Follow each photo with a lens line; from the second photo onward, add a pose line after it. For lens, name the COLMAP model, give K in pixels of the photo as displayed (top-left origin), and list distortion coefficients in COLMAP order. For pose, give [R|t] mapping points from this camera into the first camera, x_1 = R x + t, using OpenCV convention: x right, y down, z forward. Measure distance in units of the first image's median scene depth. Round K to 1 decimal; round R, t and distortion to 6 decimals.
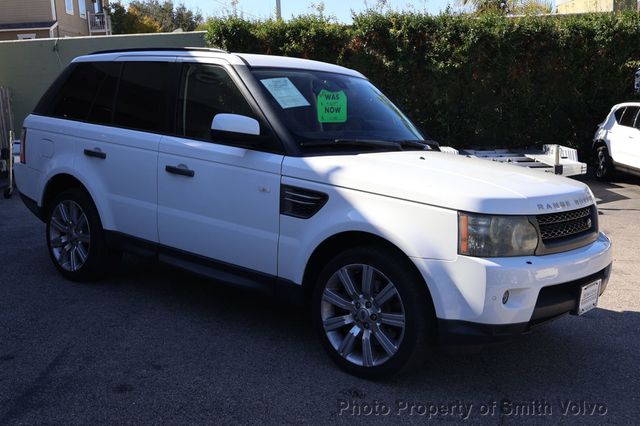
lens RADIAL K [[745.6, 0, 319.8], [0, 745.6, 212.4], [0, 0, 1]] dist [0.011860, 0.000000]
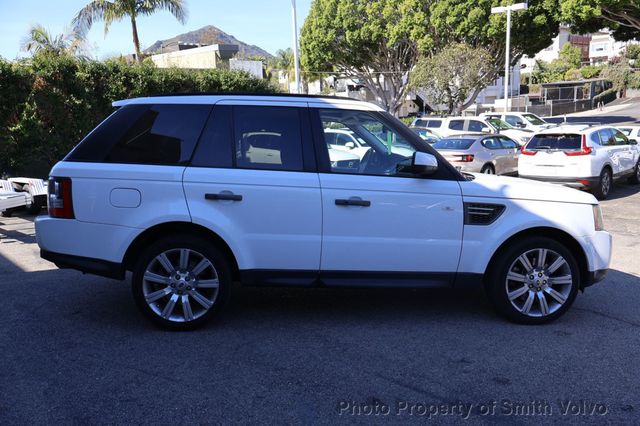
lens RADIAL K [[541.3, 0, 323.4], [0, 541.3, 211.1], [0, 0, 1]] dist [-0.004076, 0.006819]
pose [[0.695591, -0.122114, 0.707984, -0.786872], [0.119331, 0.991398, 0.053756, -0.089946], [-0.708459, 0.047092, 0.704180, 0.428026]]
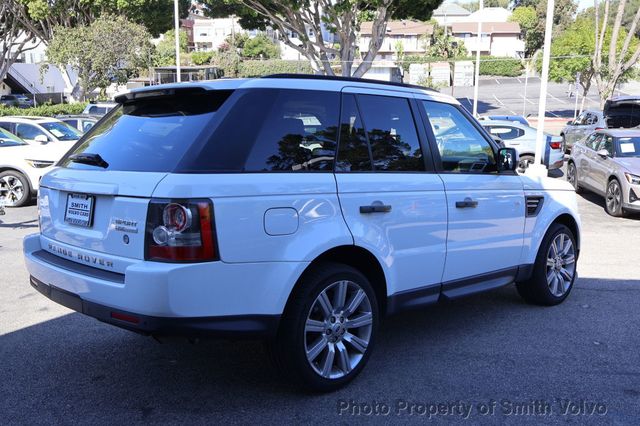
lens RADIAL K [[625.1, 0, 321.7], [0, 625.1, 218.1], [0, 0, 1]] dist [0.010719, 0.000000]
pose [[0.099140, -0.168490, 0.980705, -1.051252], [0.143492, 0.977680, 0.153465, -0.196245], [-0.984673, 0.125509, 0.121104, 1.064681]]
